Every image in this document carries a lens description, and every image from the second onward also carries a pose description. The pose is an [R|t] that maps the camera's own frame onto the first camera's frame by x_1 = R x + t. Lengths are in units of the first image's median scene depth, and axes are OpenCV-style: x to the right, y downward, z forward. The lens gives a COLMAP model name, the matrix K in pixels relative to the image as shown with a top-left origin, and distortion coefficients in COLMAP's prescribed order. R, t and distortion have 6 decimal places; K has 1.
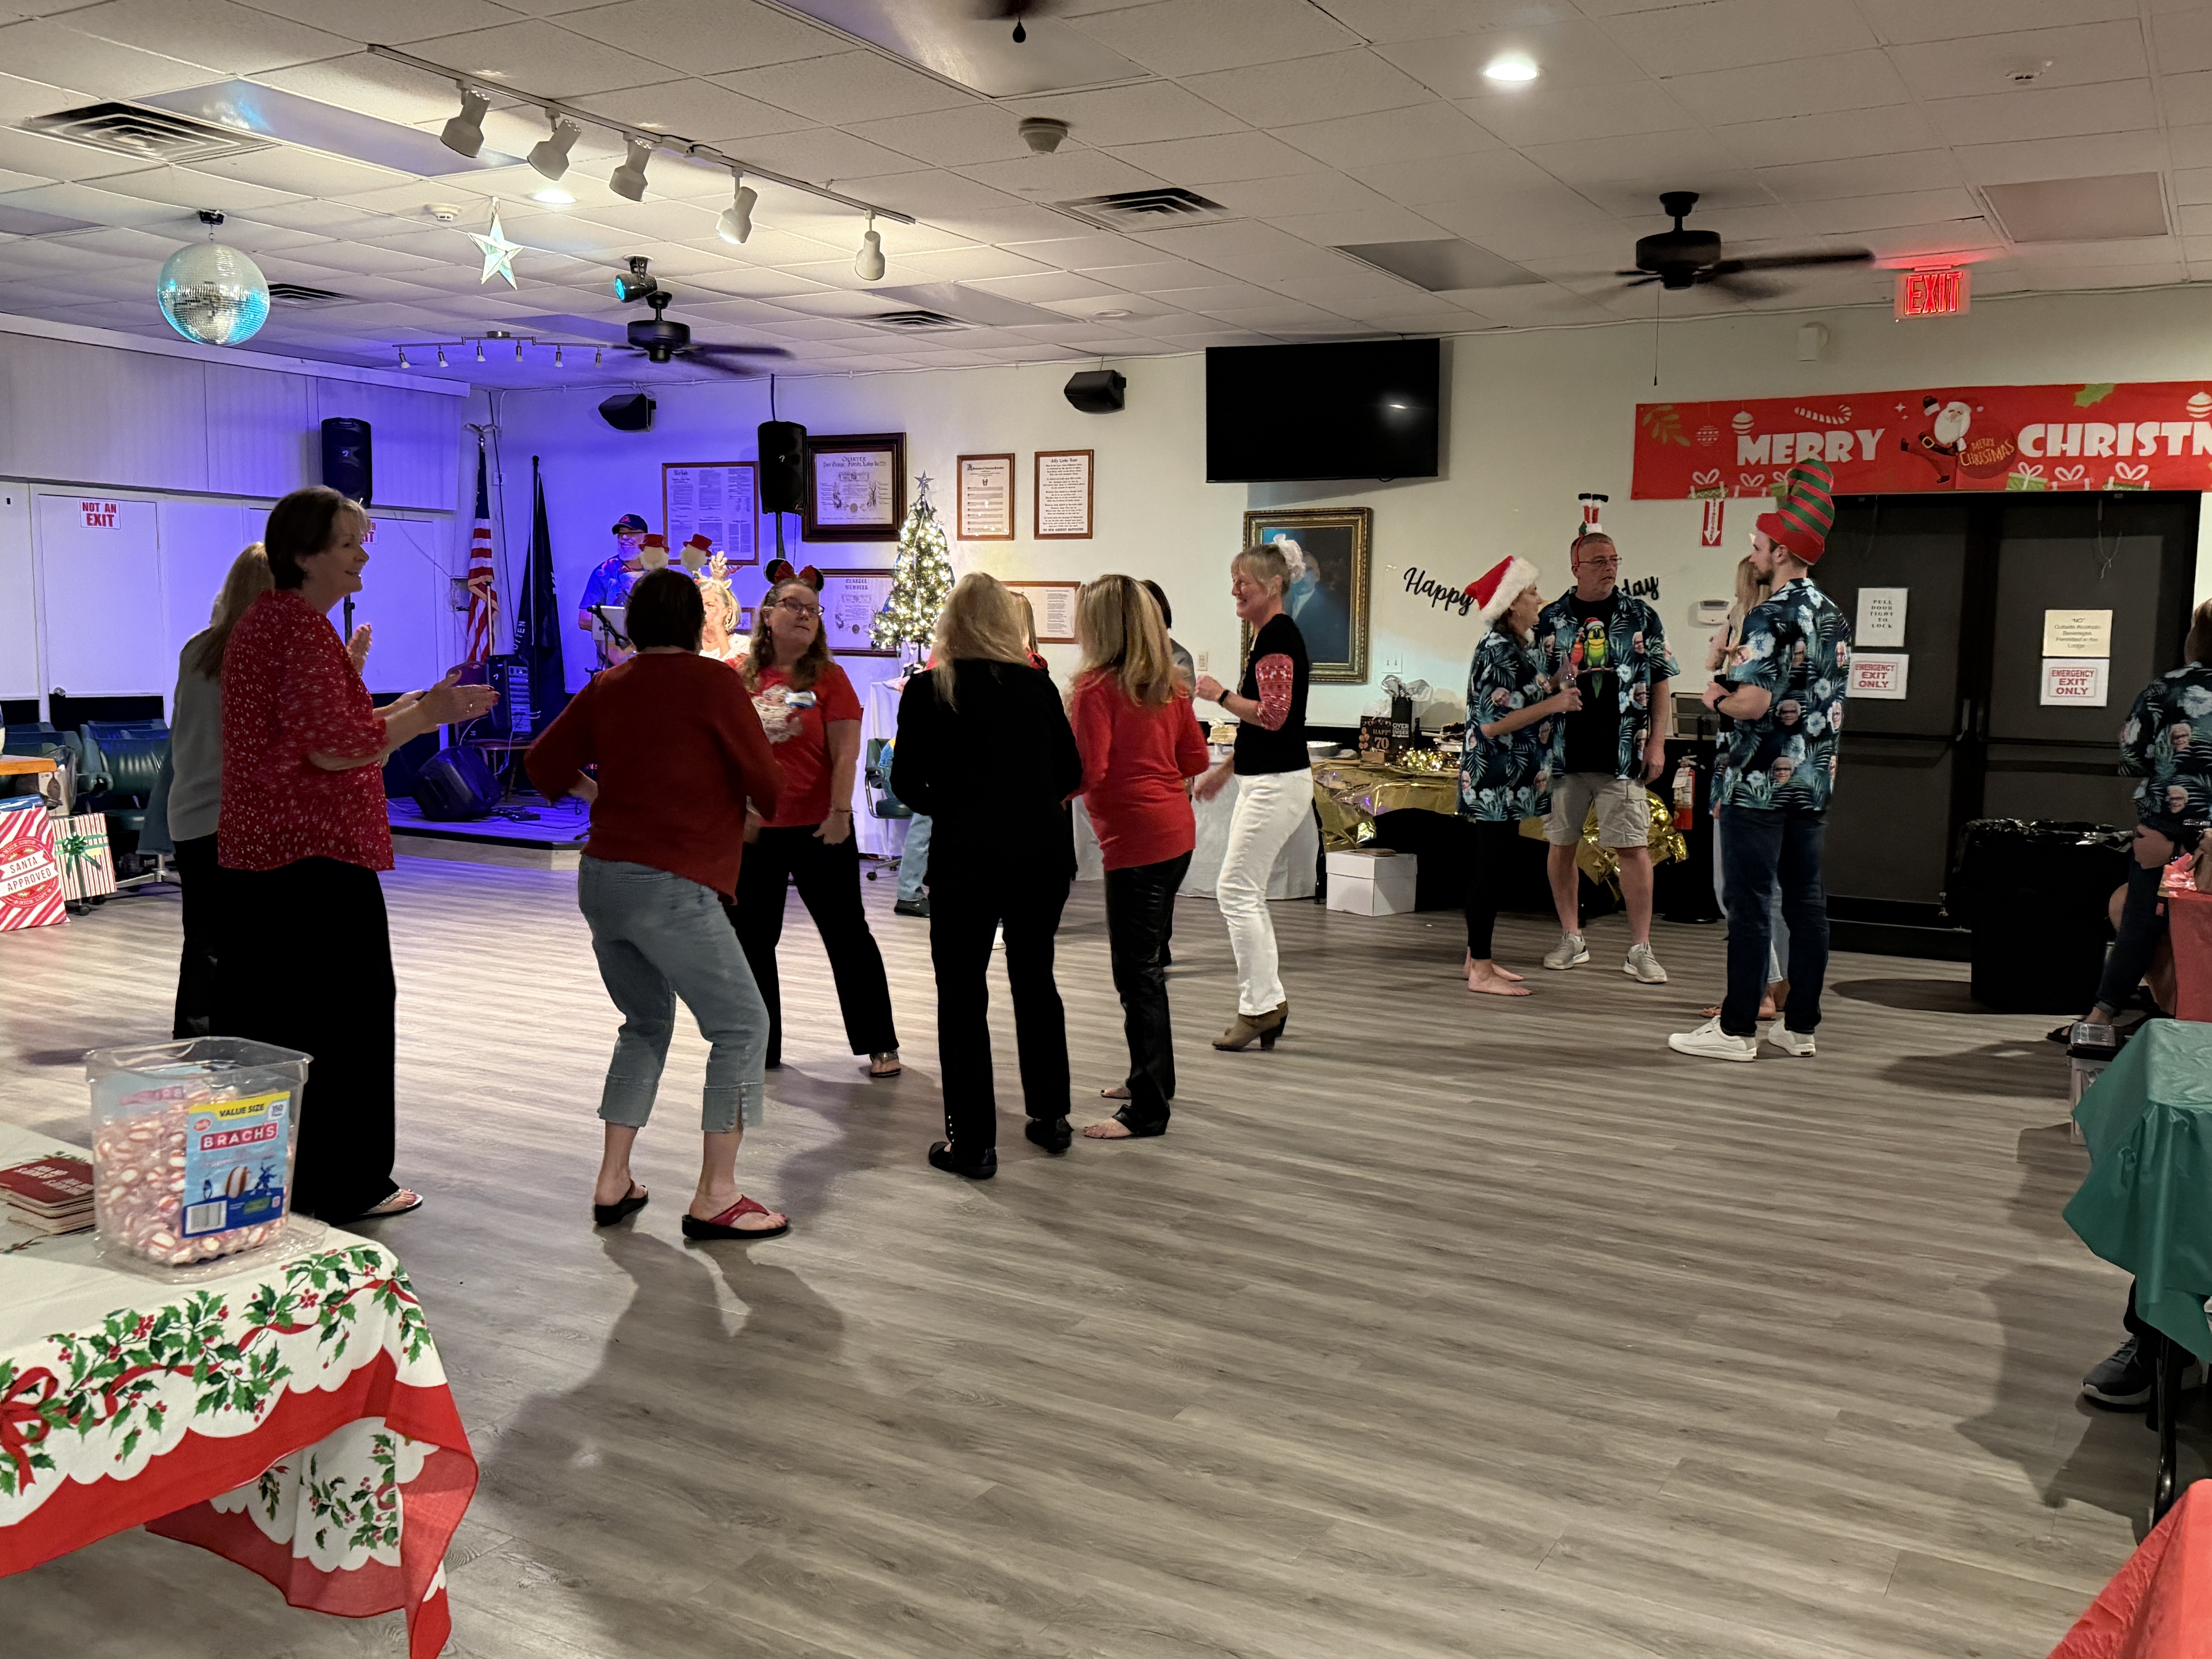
lens RADIAL K [[1937.8, 0, 1104.7], [0, 1937.8, 830.4], [0, 0, 1]] dist [0.016253, 0.005544]
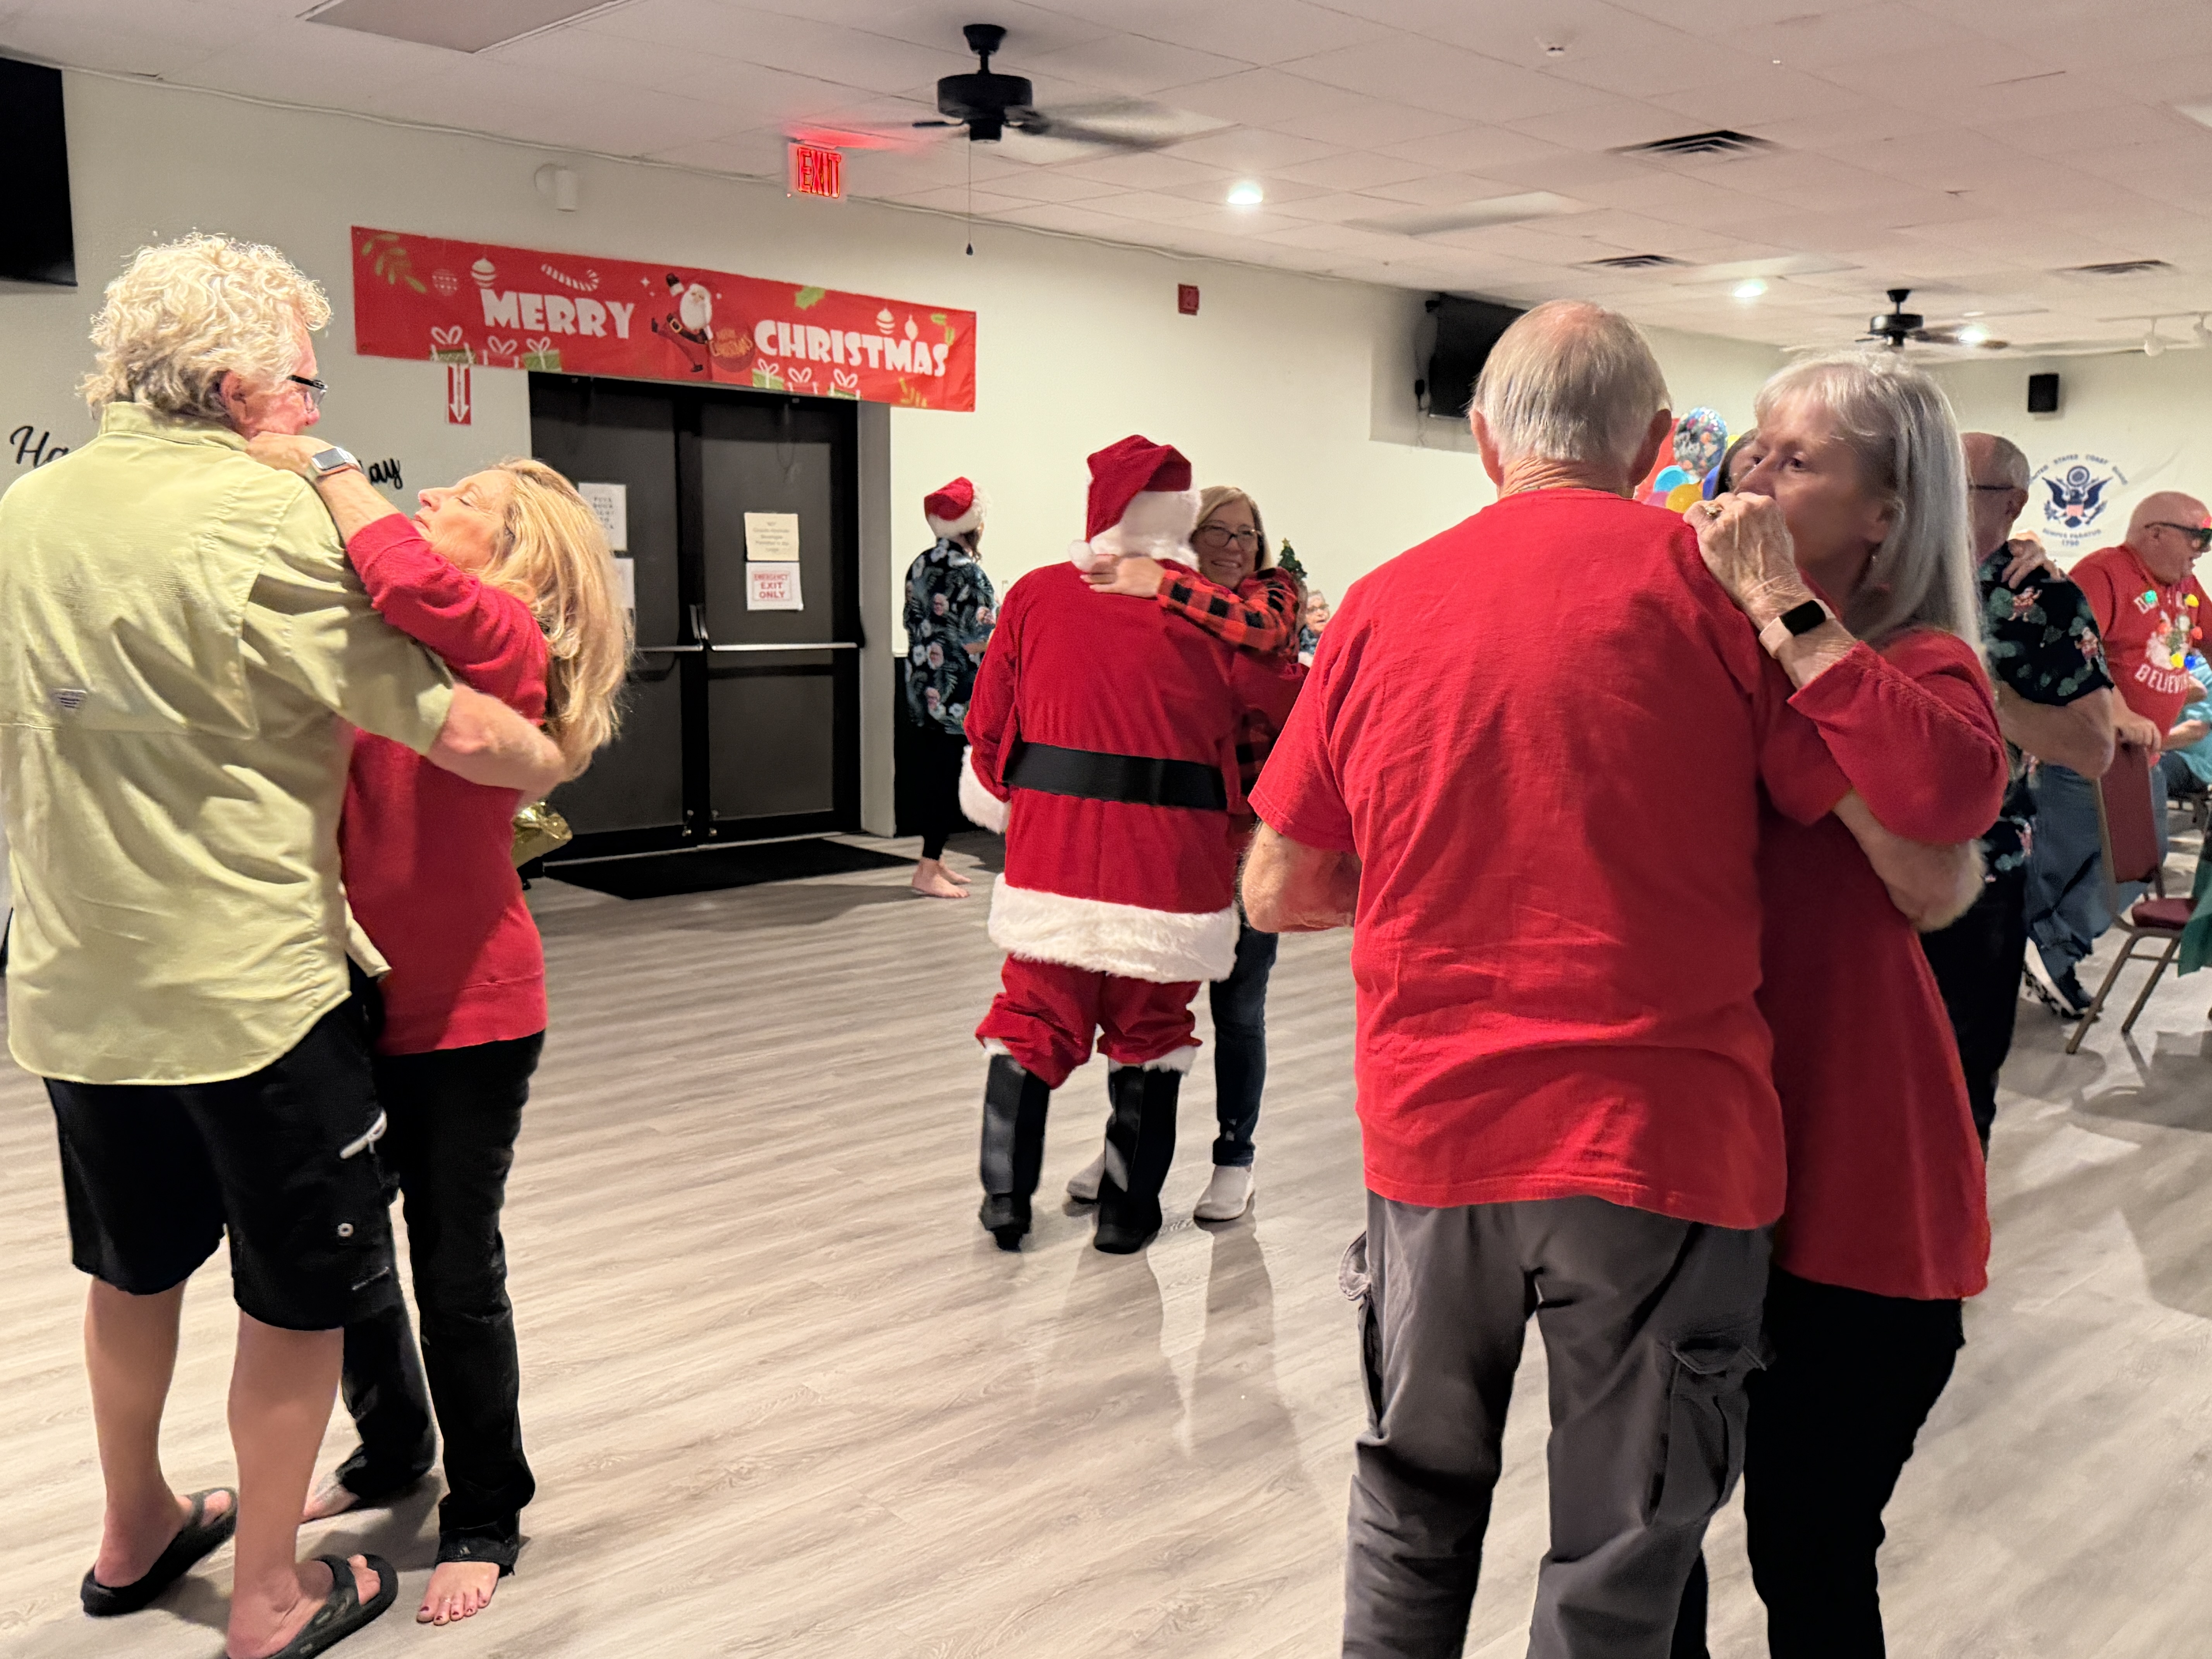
lens RADIAL K [[1937.8, 0, 1105.4], [0, 1937.8, 831.2], [0, 0, 1]] dist [0.016253, 0.005544]
pose [[0.334190, -0.141690, 0.931795, -0.391822], [0.076553, 0.989449, 0.123002, -0.061418], [-0.939392, 0.030225, 0.341511, 0.506924]]
